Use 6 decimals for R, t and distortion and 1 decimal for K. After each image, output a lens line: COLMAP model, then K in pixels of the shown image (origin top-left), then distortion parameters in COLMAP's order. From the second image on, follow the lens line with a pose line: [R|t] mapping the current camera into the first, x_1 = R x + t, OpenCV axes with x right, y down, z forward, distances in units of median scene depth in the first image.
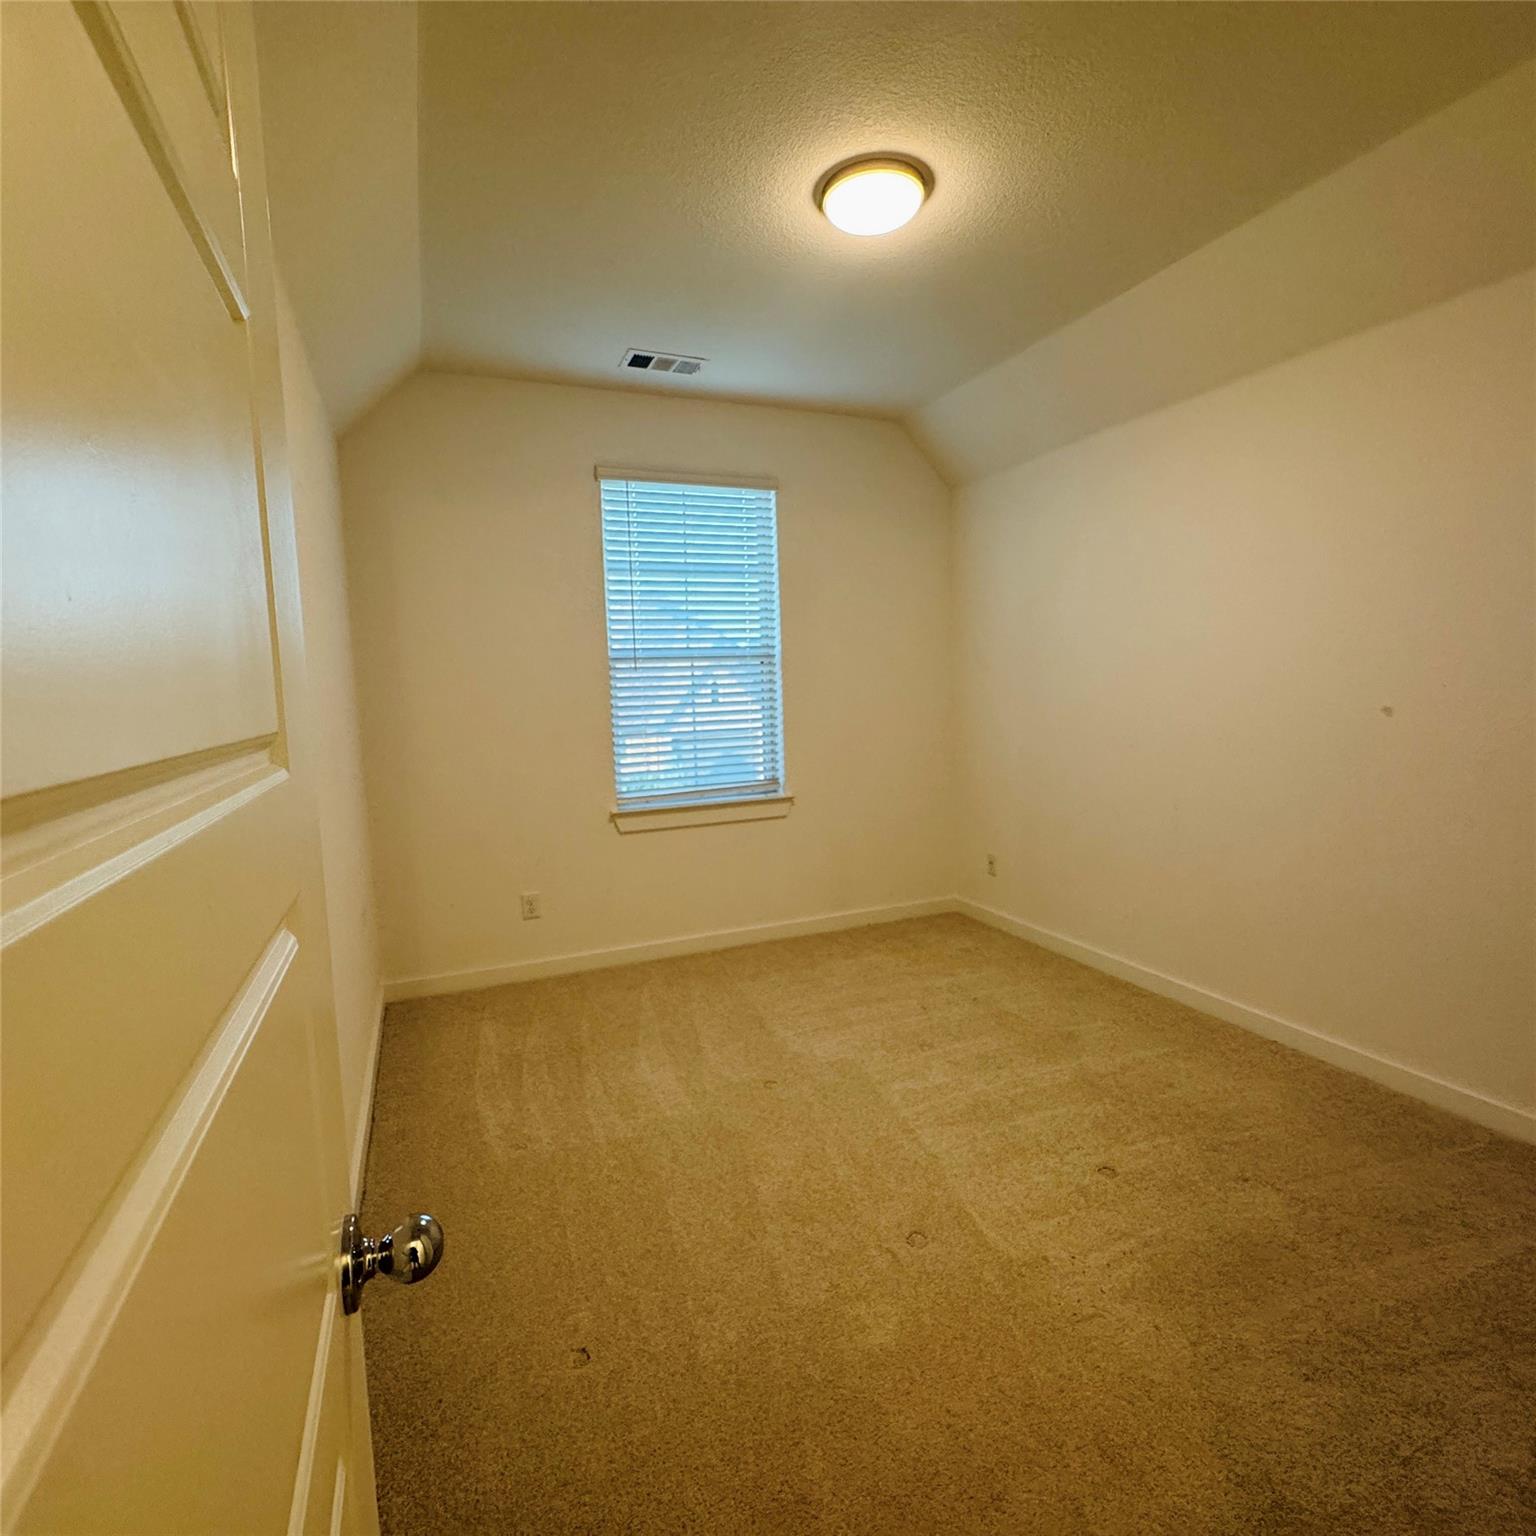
lens RADIAL K [[821.3, 0, 767.2], [0, 821.3, 769.7], [0, 0, 1]] dist [-0.001483, 0.000417]
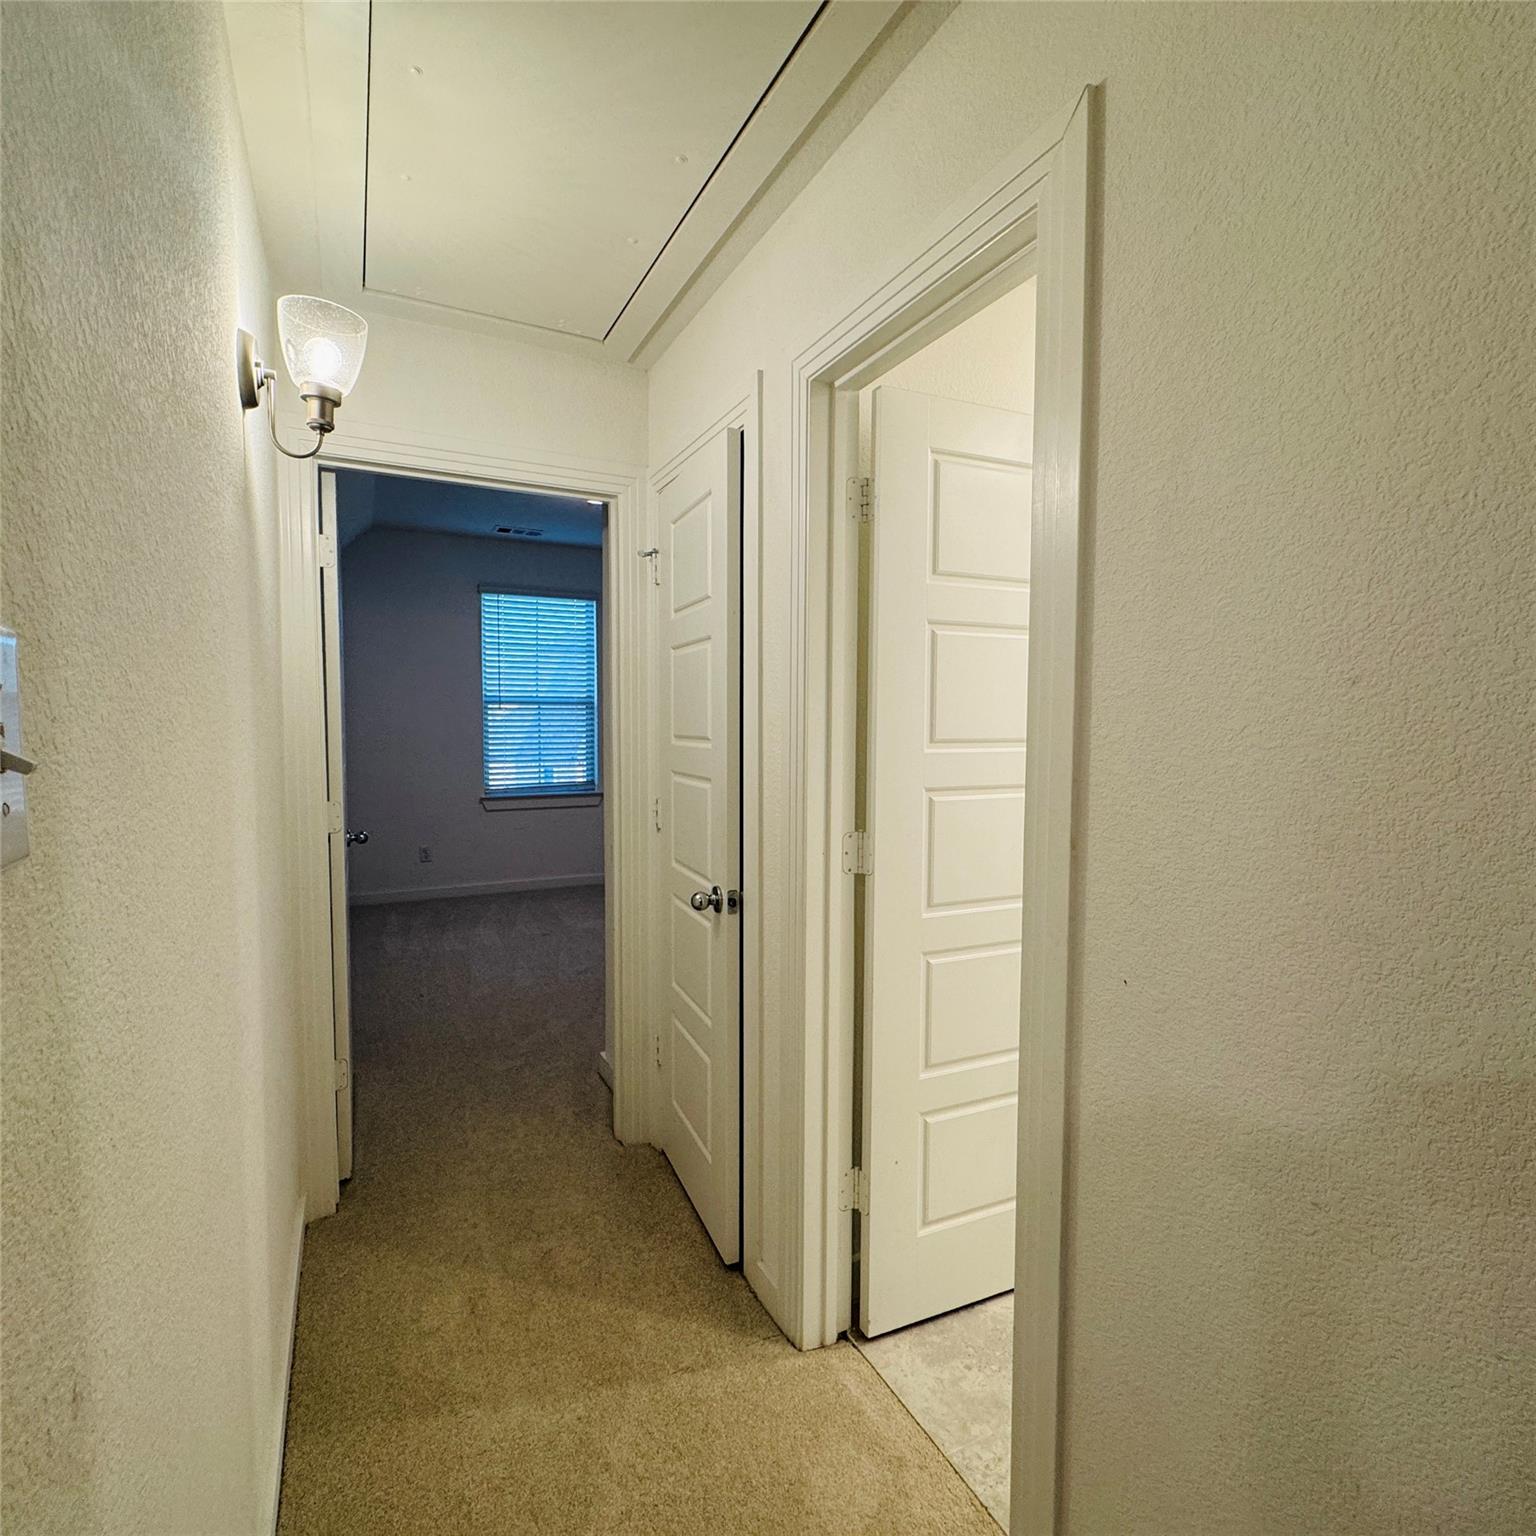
lens RADIAL K [[821.3, 0, 769.5], [0, 821.3, 769.0], [0, 0, 1]] dist [-0.001483, 0.000417]
pose [[0.996992, 0.029761, 0.071569, 0.255474], [-0.026213, 0.998404, -0.050018, 0.062704], [-0.072944, 0.047992, 0.996181, -0.639134]]
